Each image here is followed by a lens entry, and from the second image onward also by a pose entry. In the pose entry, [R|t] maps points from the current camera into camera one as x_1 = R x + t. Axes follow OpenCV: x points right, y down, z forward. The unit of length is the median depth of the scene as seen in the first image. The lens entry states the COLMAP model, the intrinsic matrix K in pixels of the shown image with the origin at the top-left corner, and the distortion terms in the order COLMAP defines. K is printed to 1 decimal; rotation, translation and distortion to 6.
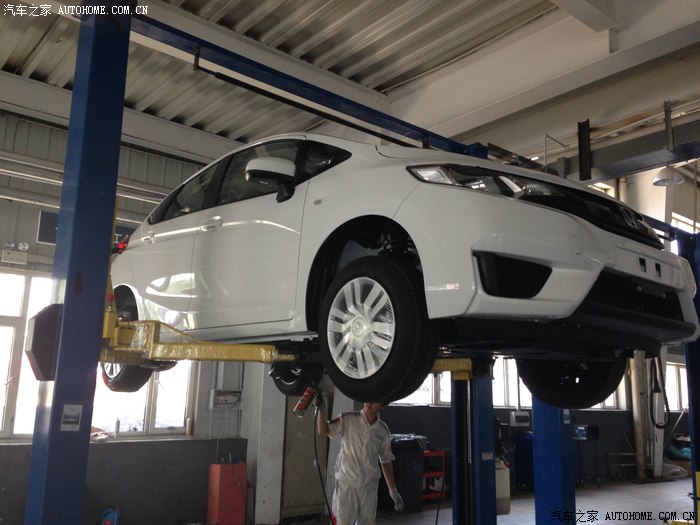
lens RADIAL K [[650.9, 0, 349.7], [0, 650.9, 259.2], [0, 0, 1]] dist [0.076621, 0.002830]
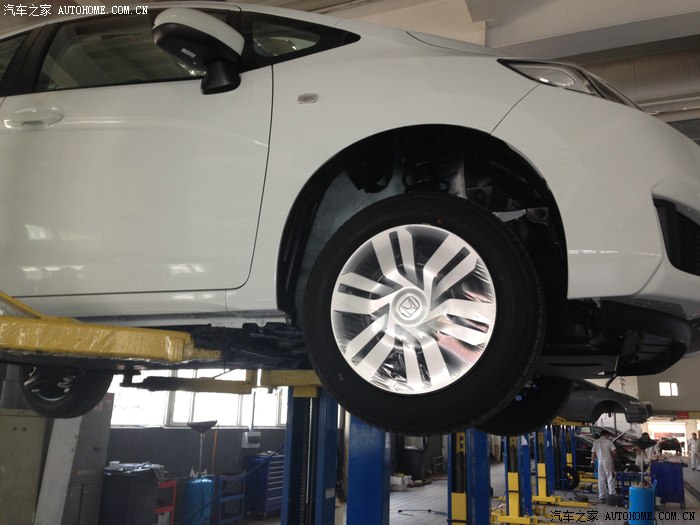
lens RADIAL K [[650.9, 0, 349.7], [0, 650.9, 259.2], [0, 0, 1]] dist [0.076621, 0.002830]
pose [[0.881086, 0.116642, 0.458347, -0.294303], [-0.105030, 0.993168, -0.050845, 0.093122], [-0.461146, -0.003341, 0.887318, 0.481051]]
